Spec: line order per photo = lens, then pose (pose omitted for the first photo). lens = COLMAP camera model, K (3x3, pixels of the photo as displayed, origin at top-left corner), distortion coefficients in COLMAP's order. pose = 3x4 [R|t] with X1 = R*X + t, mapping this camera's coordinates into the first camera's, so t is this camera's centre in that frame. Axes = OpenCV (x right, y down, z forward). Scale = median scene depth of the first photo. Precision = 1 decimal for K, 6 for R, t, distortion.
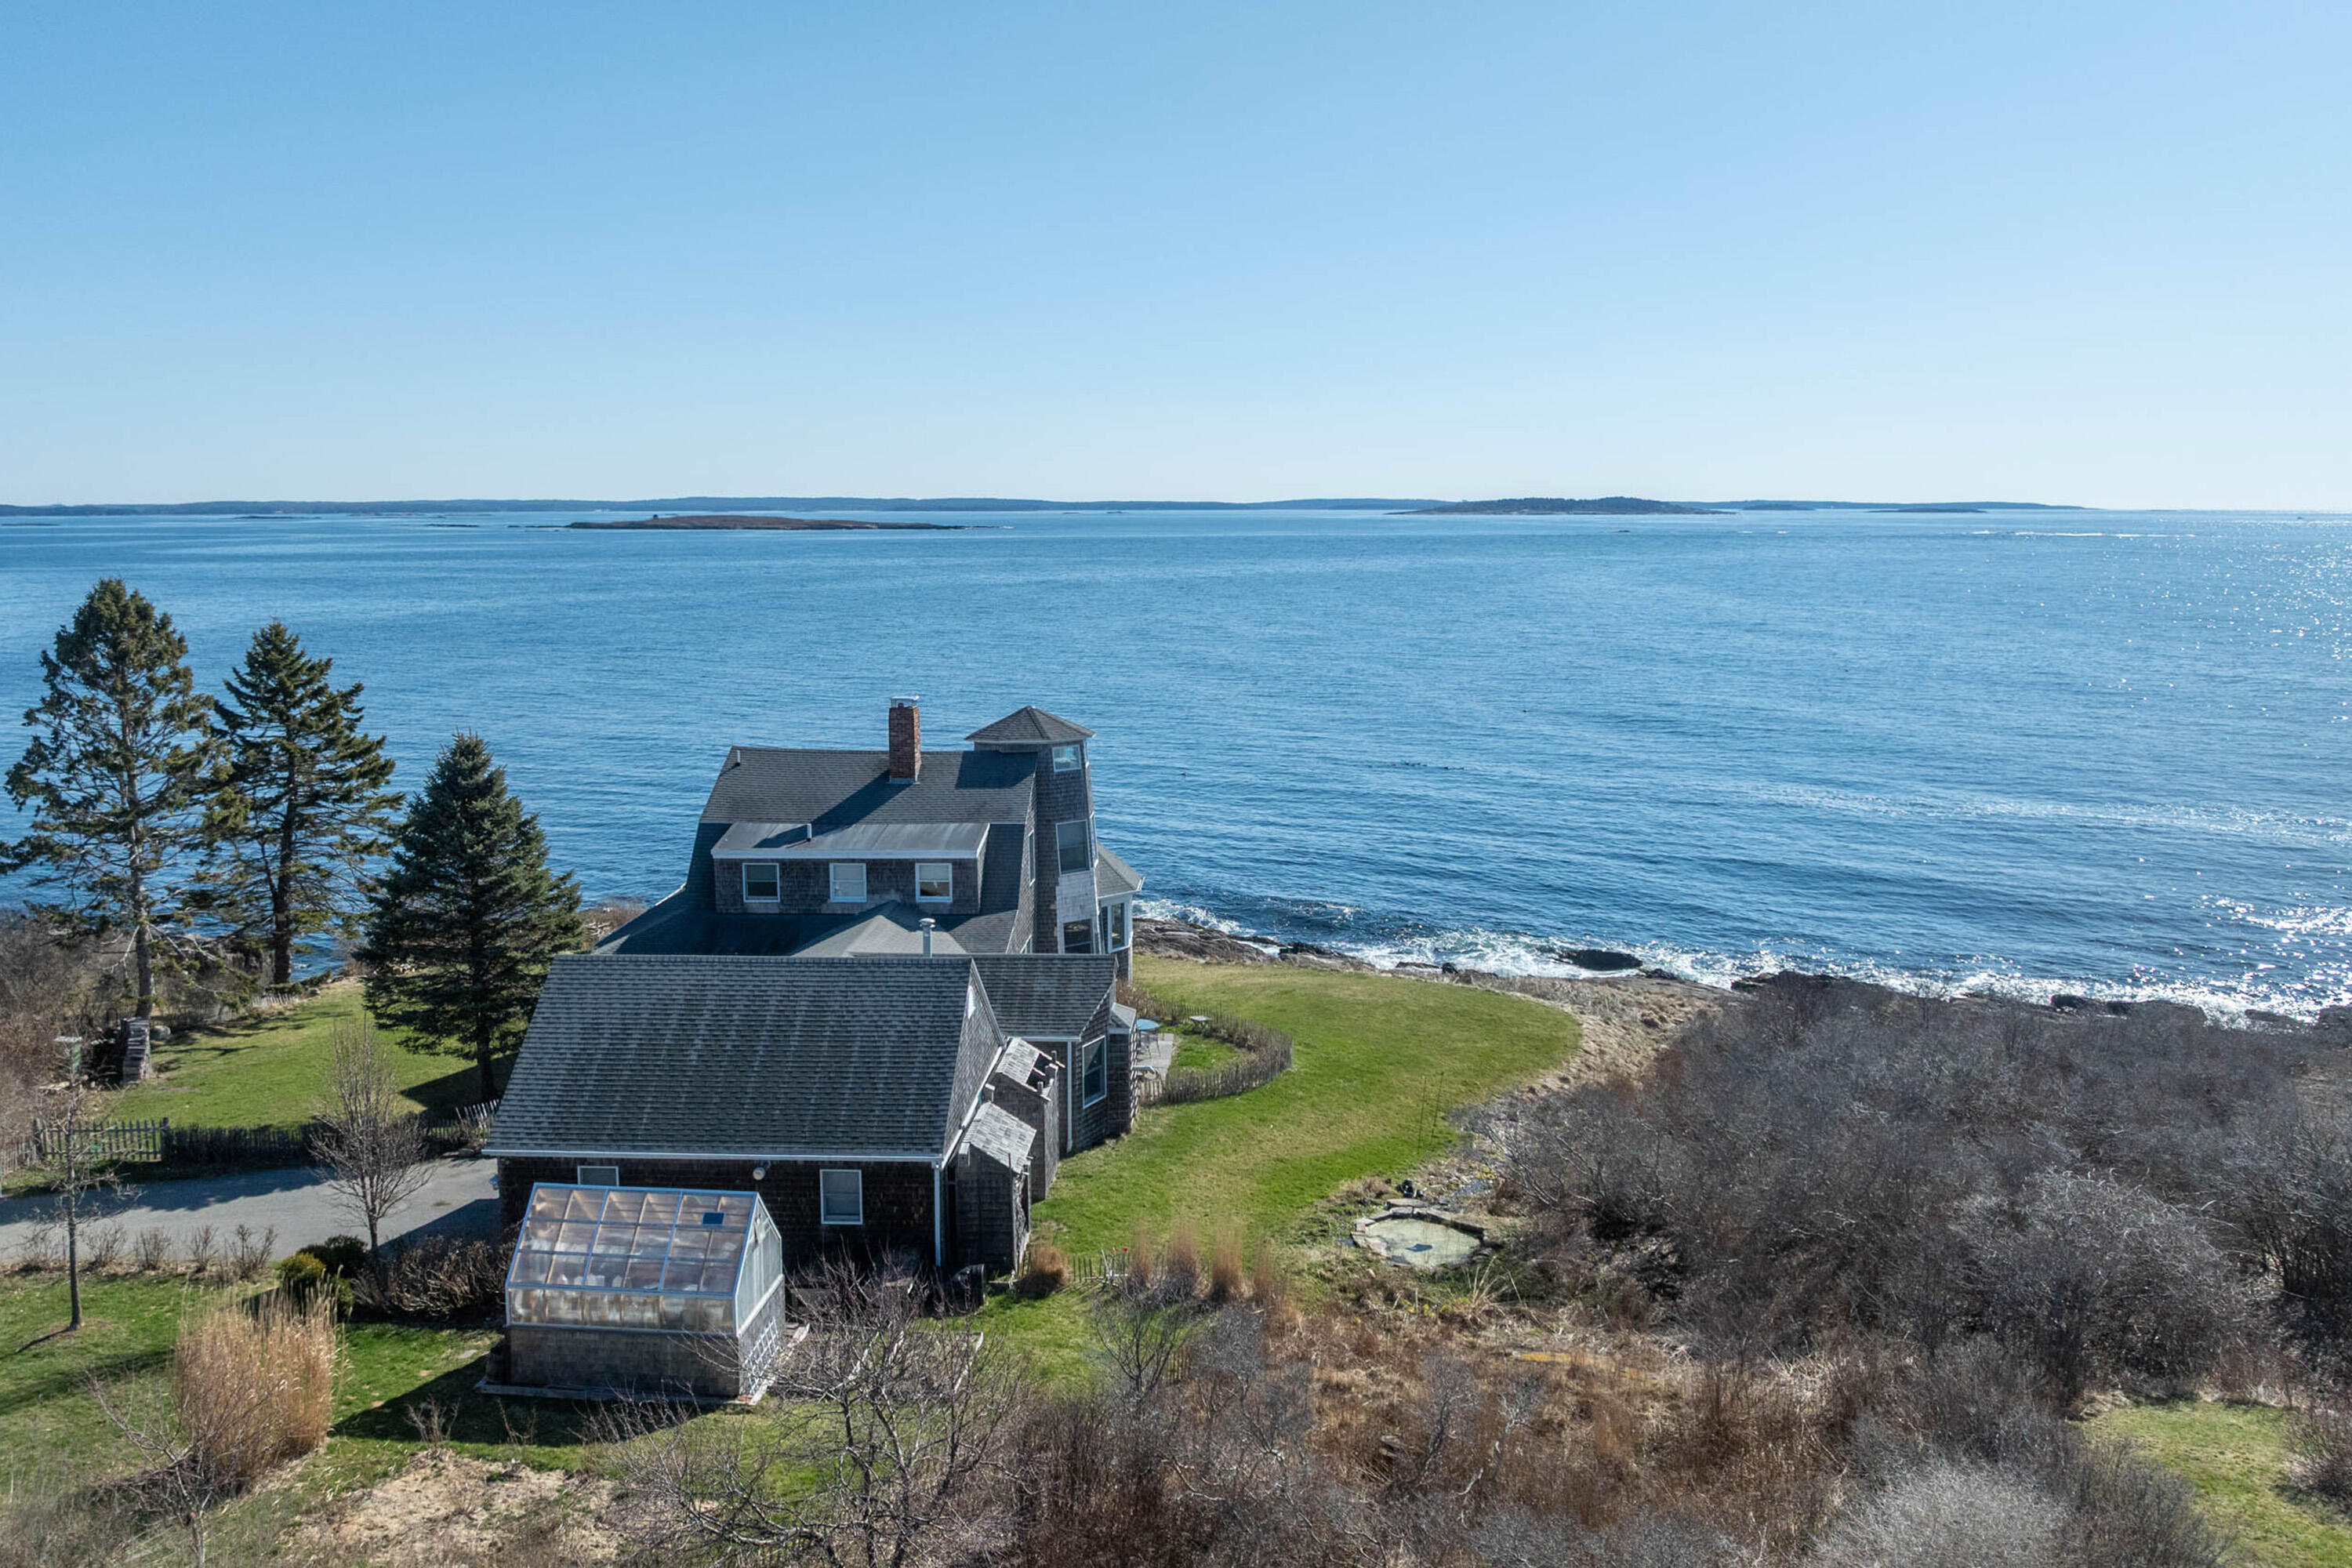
lens RADIAL K [[2031.2, 0, 1225.0], [0, 2031.2, 789.6], [0, 0, 1]] dist [-0.015457, -0.008895]
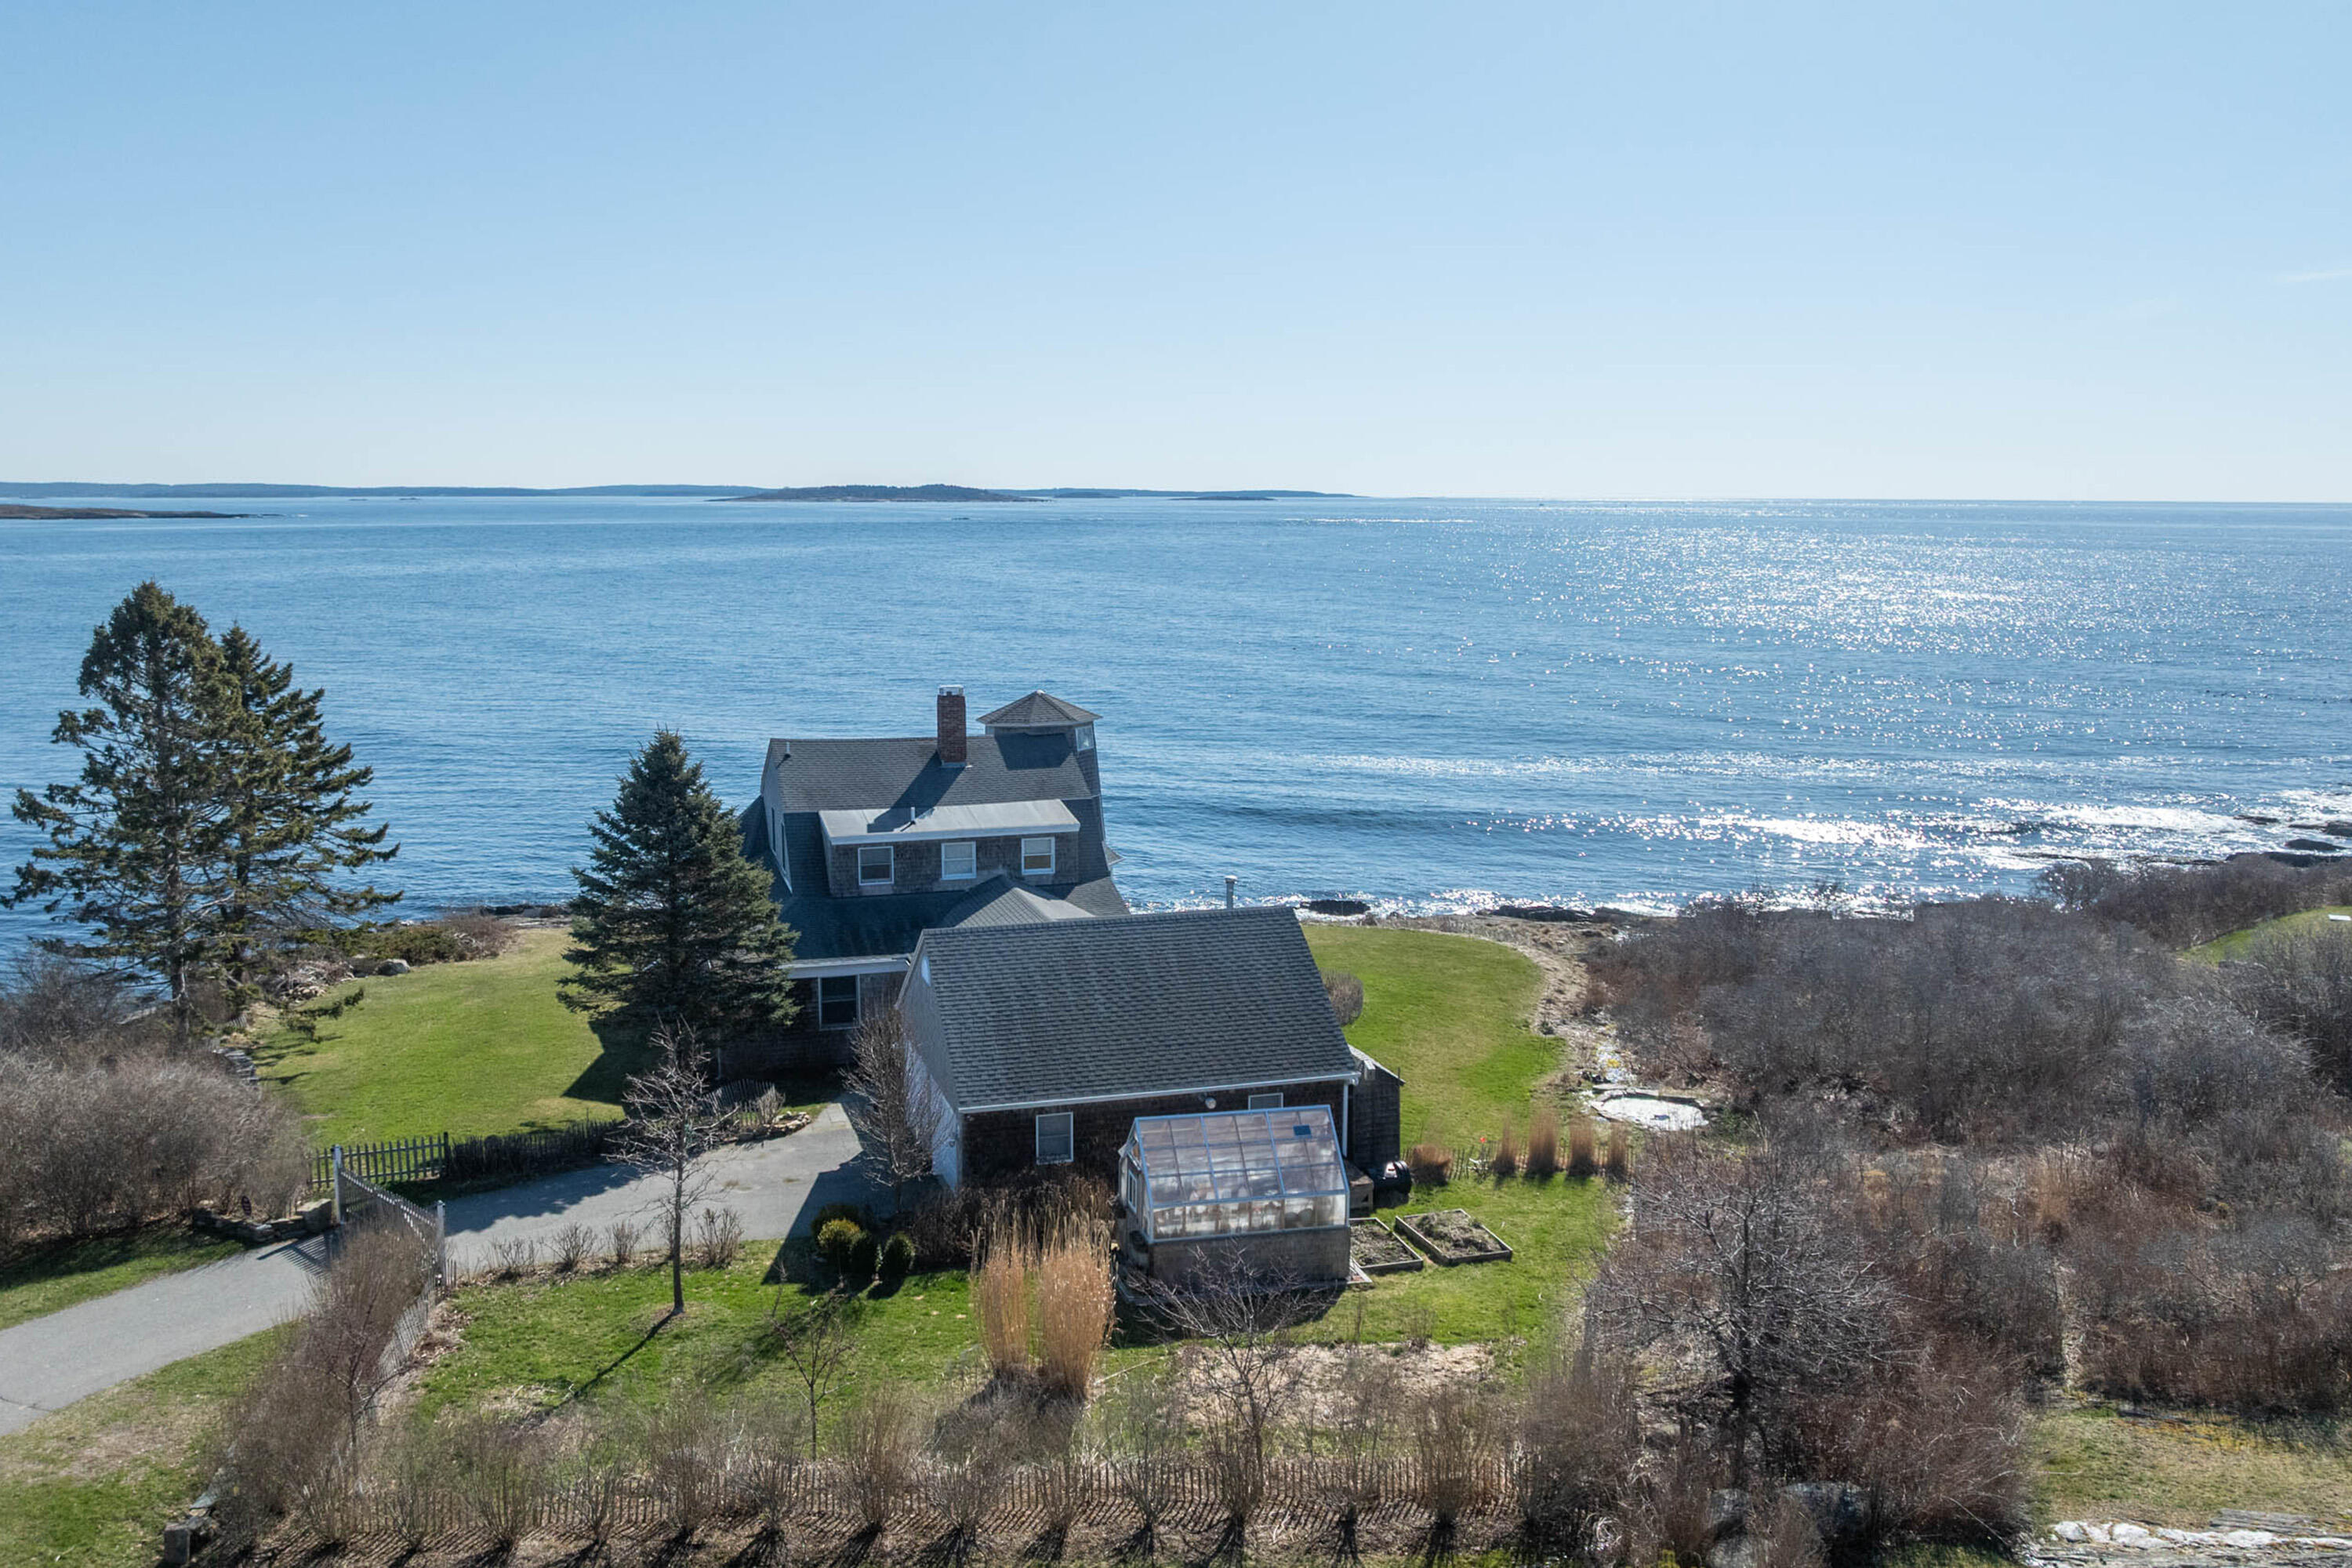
lens RADIAL K [[2031.2, 0, 1225.0], [0, 2031.2, 789.6], [0, 0, 1]] dist [-0.015457, -0.008895]
pose [[0.937416, -0.046919, 0.345035, -0.392555], [0.044720, 0.998897, 0.014333, 0.000009], [-0.345327, 0.001994, 0.938480, -0.037570]]
